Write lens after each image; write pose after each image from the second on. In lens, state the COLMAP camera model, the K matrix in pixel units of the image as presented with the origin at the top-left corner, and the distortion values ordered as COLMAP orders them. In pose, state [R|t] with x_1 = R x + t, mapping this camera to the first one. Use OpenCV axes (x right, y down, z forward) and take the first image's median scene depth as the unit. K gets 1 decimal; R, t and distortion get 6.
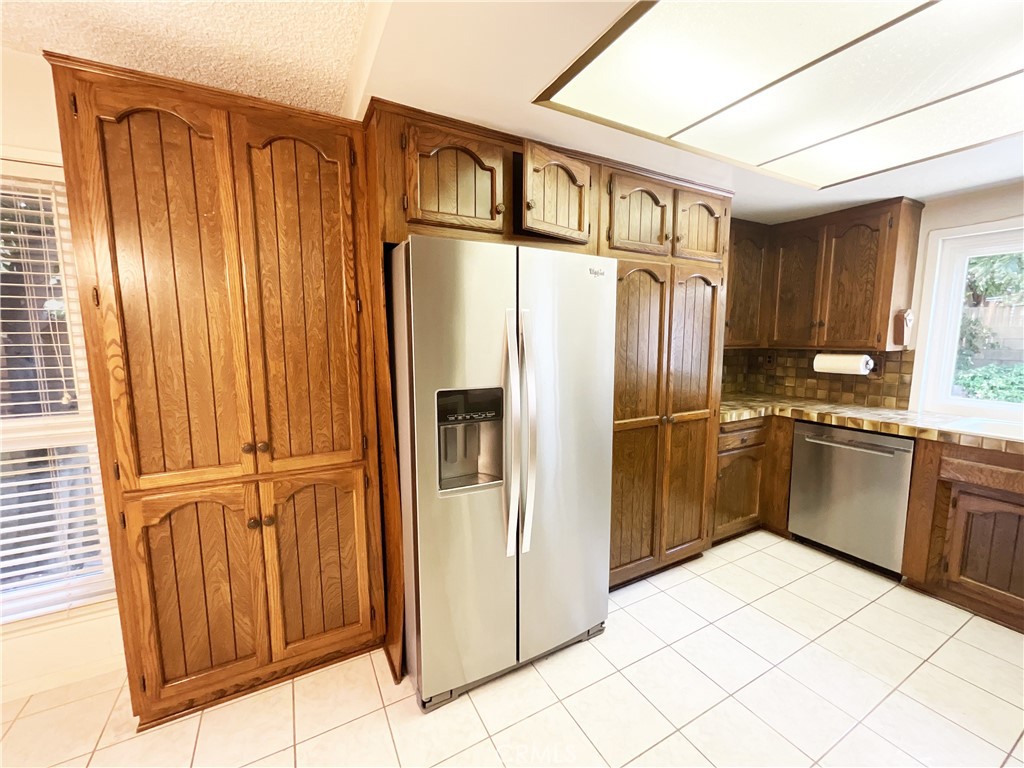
lens RADIAL K [[418.1, 0, 514.7], [0, 418.1, 383.2], [0, 0, 1]] dist [-0.000648, 0.001656]
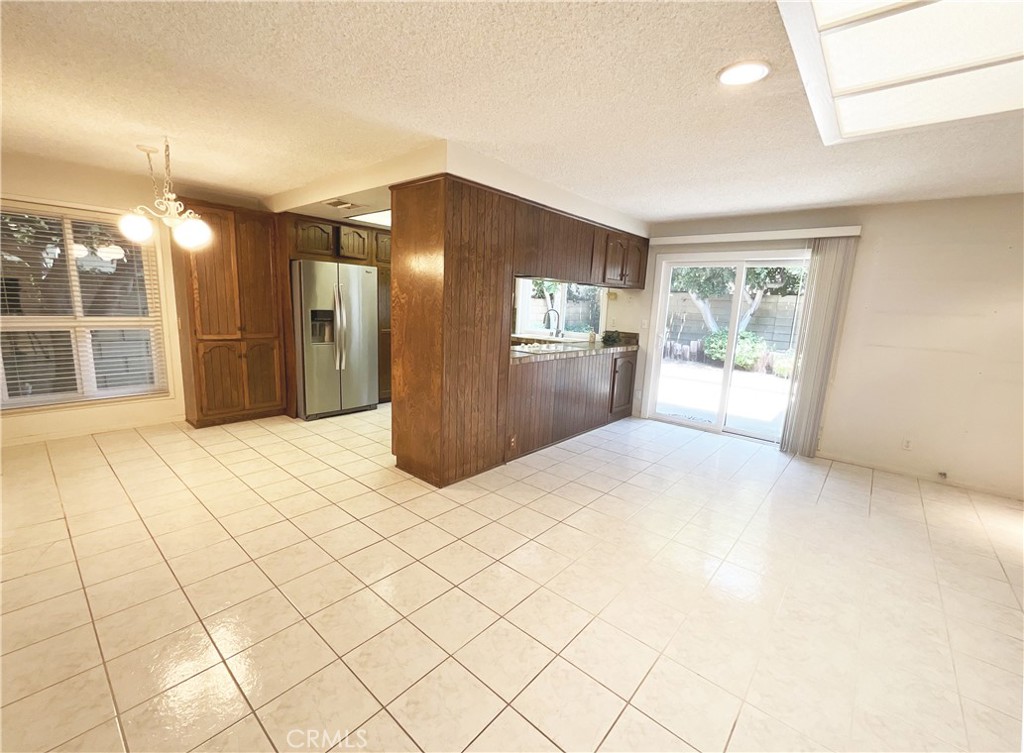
lens RADIAL K [[433.9, 0, 502.8], [0, 433.9, 375.9], [0, 0, 1]] dist [-0.000963, -0.000069]
pose [[0.940584, -0.015061, 0.339227, 0.047388], [-0.006602, 0.998016, 0.062615, 0.264694], [-0.339497, -0.061135, 0.938618, -2.259818]]
